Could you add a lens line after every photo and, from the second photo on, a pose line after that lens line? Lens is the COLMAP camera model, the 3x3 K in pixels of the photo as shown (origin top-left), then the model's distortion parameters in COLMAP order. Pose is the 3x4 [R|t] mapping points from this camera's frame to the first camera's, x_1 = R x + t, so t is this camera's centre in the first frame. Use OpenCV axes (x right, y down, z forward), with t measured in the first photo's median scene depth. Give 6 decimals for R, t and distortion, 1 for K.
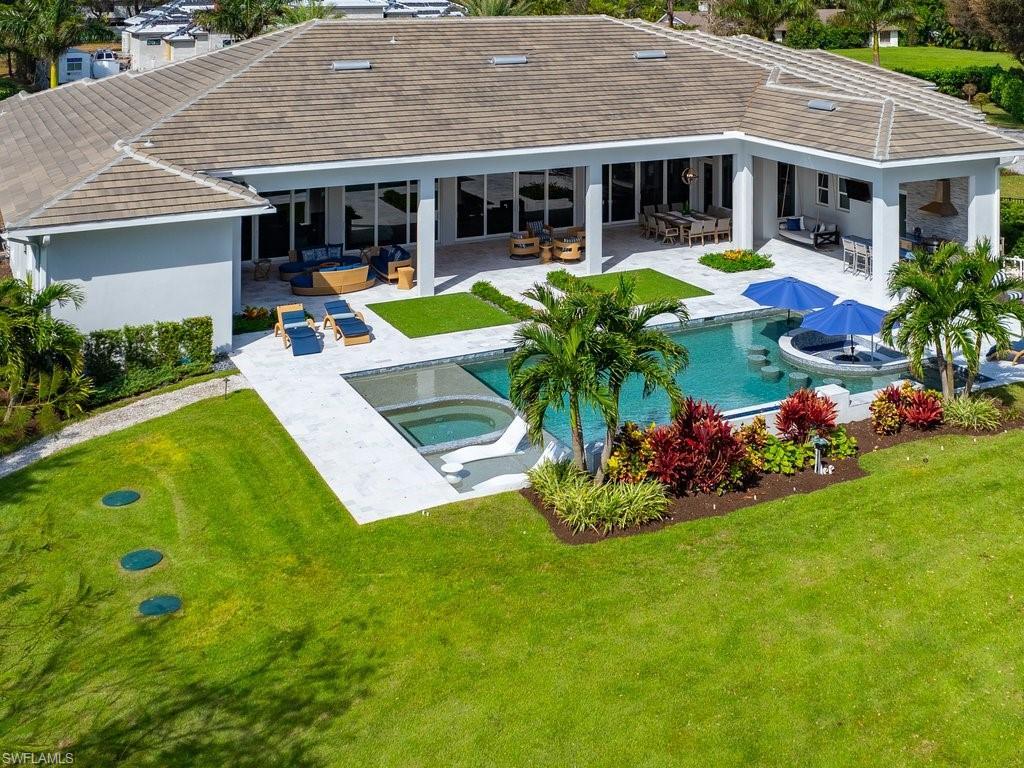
lens RADIAL K [[627.0, 0, 543.2], [0, 627.0, 383.5], [0, 0, 1]] dist [0.002705, 0.000554]
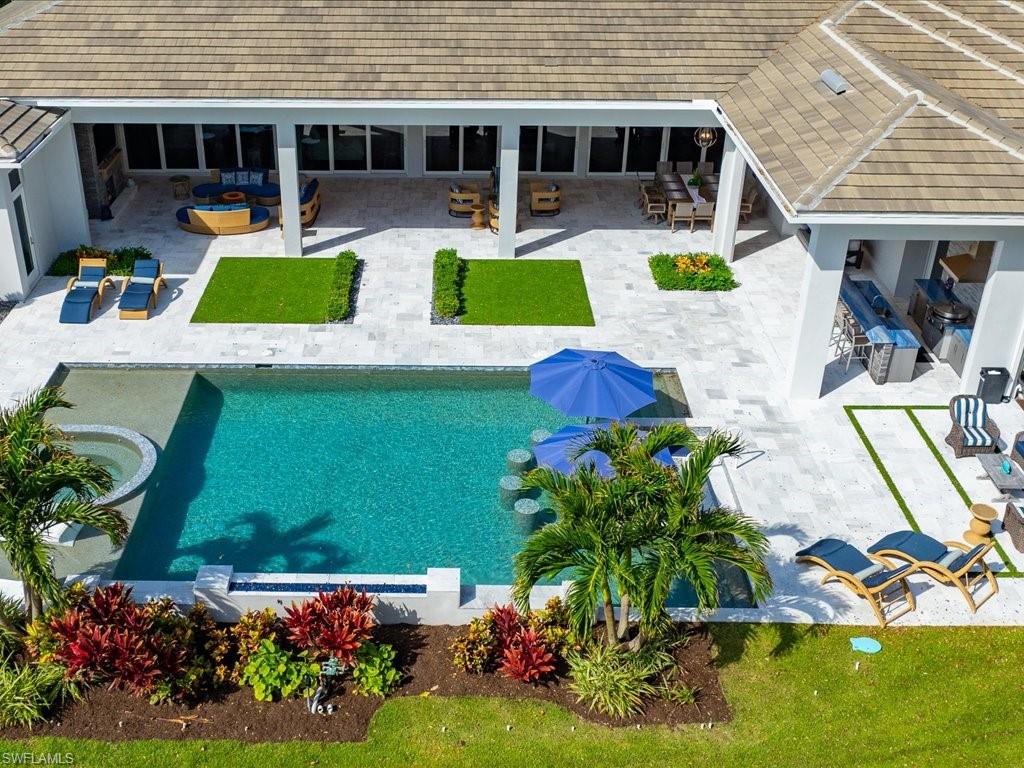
lens RADIAL K [[627.0, 0, 543.2], [0, 627.0, 383.5], [0, 0, 1]] dist [0.002705, 0.000554]
pose [[0.943121, 0.235978, -0.234172, 0.414397], [-0.187119, 0.959013, 0.212794, -0.229864], [0.274789, -0.156873, 0.948621, 0.230807]]
